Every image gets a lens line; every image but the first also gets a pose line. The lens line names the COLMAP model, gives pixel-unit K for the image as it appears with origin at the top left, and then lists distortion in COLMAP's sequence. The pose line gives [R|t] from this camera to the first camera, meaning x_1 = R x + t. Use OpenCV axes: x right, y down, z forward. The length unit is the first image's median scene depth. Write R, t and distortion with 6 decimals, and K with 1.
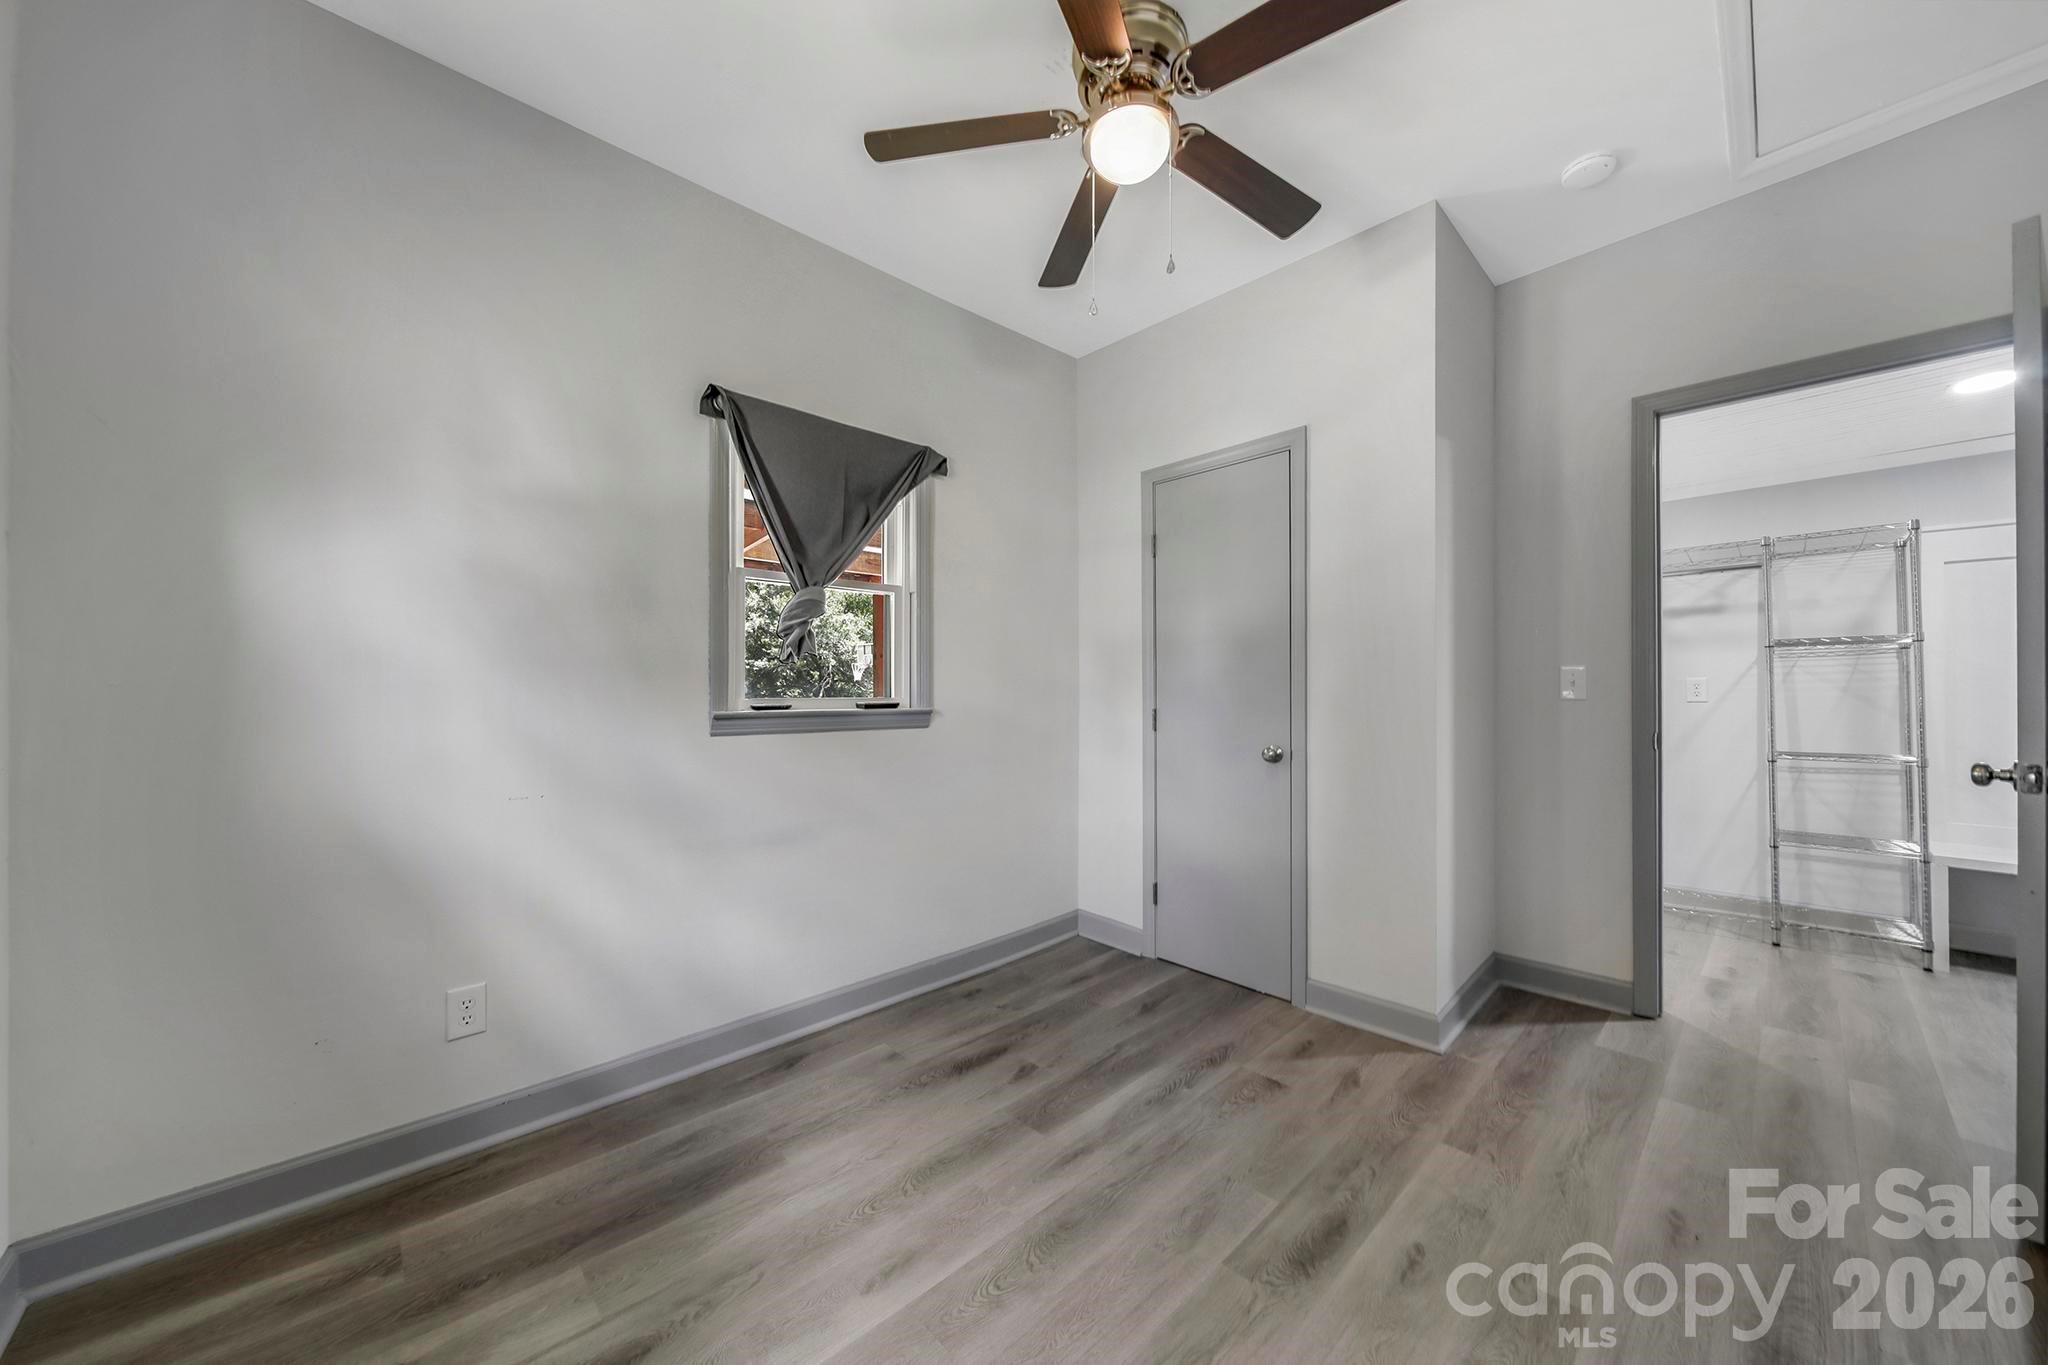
lens RADIAL K [[706.5, 0, 1021.2], [0, 706.5, 668.5], [0, 0, 1]] dist [-0.001555, -0.002120]
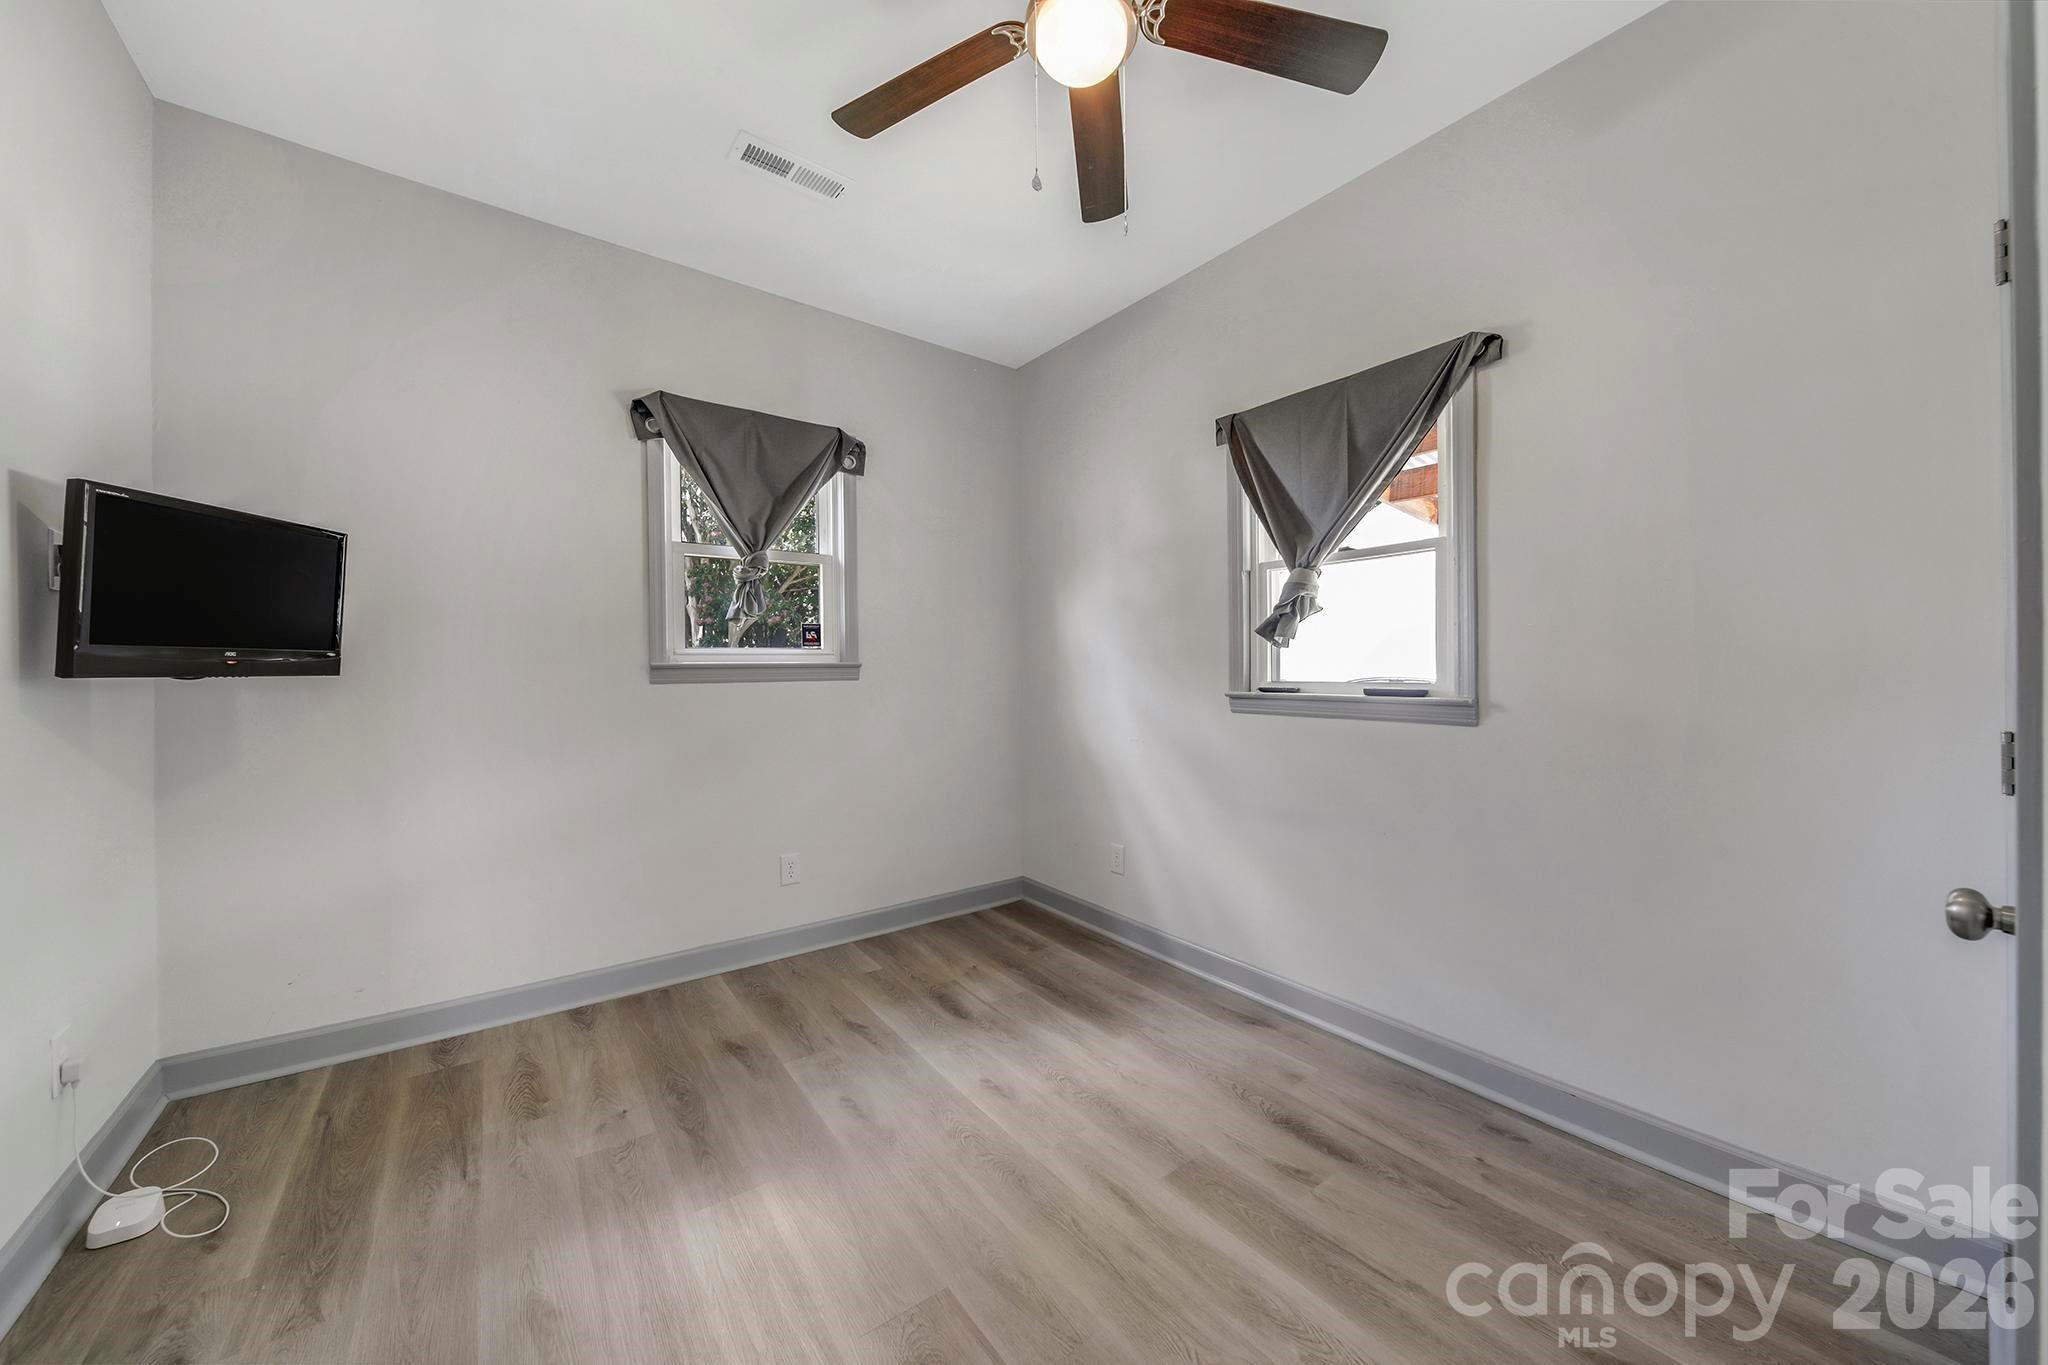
lens RADIAL K [[706.5, 0, 1021.2], [0, 706.5, 668.5], [0, 0, 1]] dist [-0.001555, -0.002120]
pose [[-0.099423, 0.003817, -0.995038, 0.880605], [0.038286, 0.999267, 0.000008, 0.013755], [0.994308, -0.038095, -0.099496, 0.889518]]
